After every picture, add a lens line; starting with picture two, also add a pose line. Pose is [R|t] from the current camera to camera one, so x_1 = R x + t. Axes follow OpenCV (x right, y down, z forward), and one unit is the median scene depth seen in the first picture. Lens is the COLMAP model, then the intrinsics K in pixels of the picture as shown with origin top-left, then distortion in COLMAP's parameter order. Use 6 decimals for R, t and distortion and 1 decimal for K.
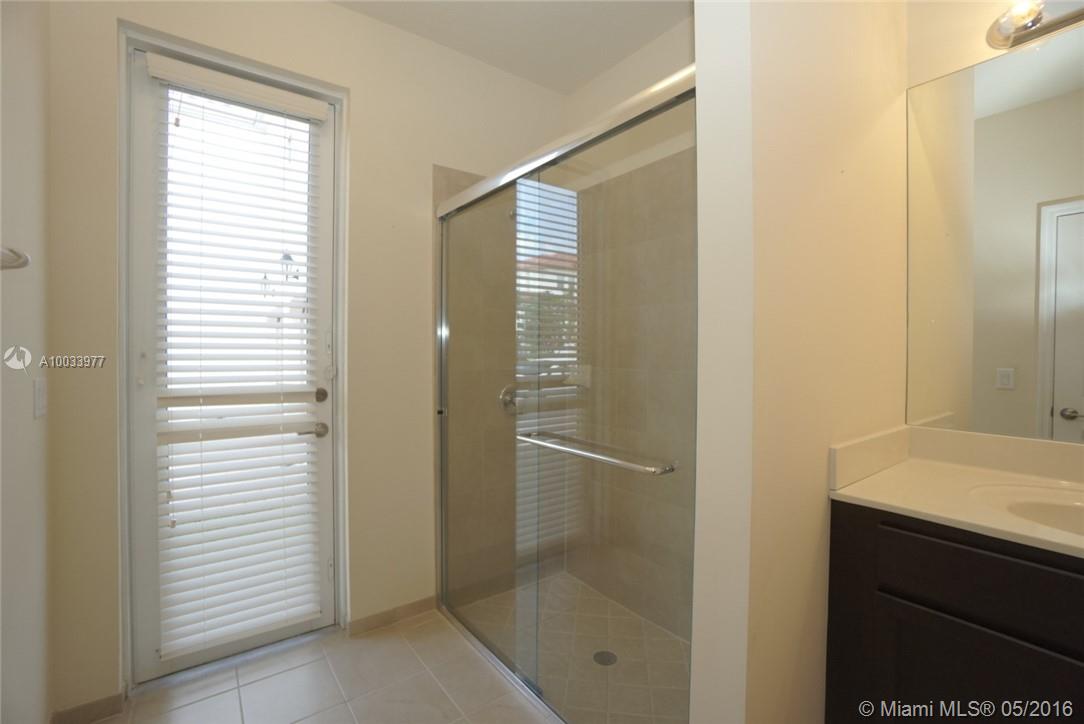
lens RADIAL K [[492.1, 0, 540.3], [0, 492.1, 357.9], [0, 0, 1]] dist [-0.040102, 0.014505]
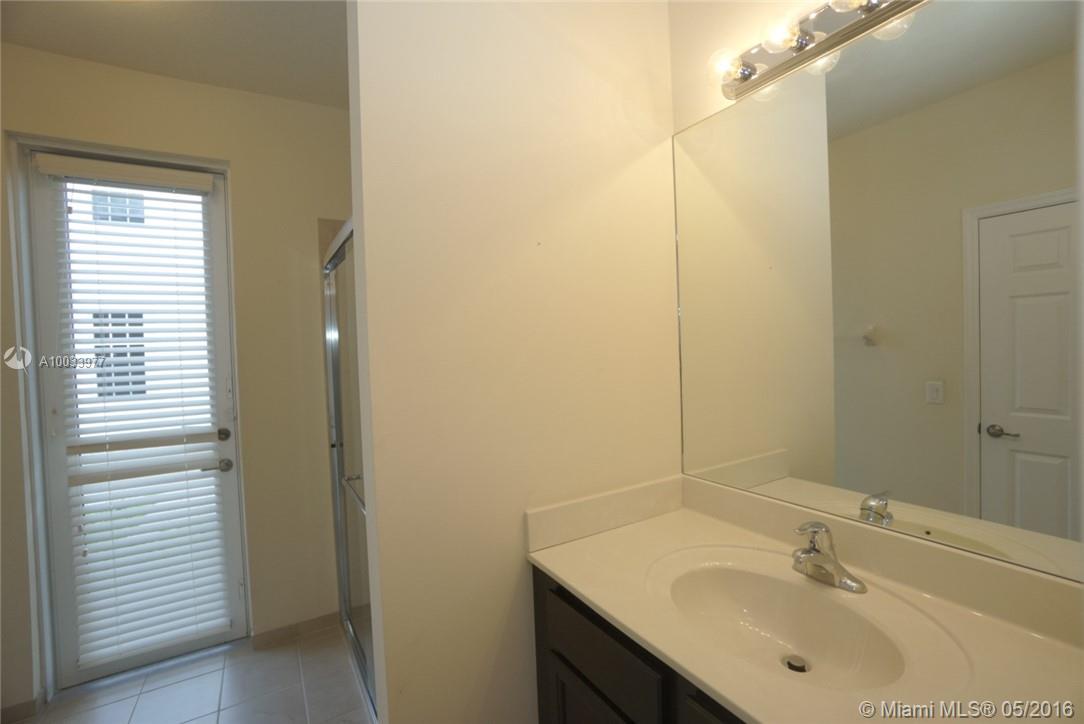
lens RADIAL K [[489.1, 0, 573.1], [0, 489.1, 350.1], [0, 0, 1]] dist [-0.039032, 0.015177]
pose [[0.993039, -0.037468, -0.111665, 0.523247], [0.038889, 0.999188, 0.010572, -0.107514], [0.111178, -0.014840, 0.993690, -0.015366]]
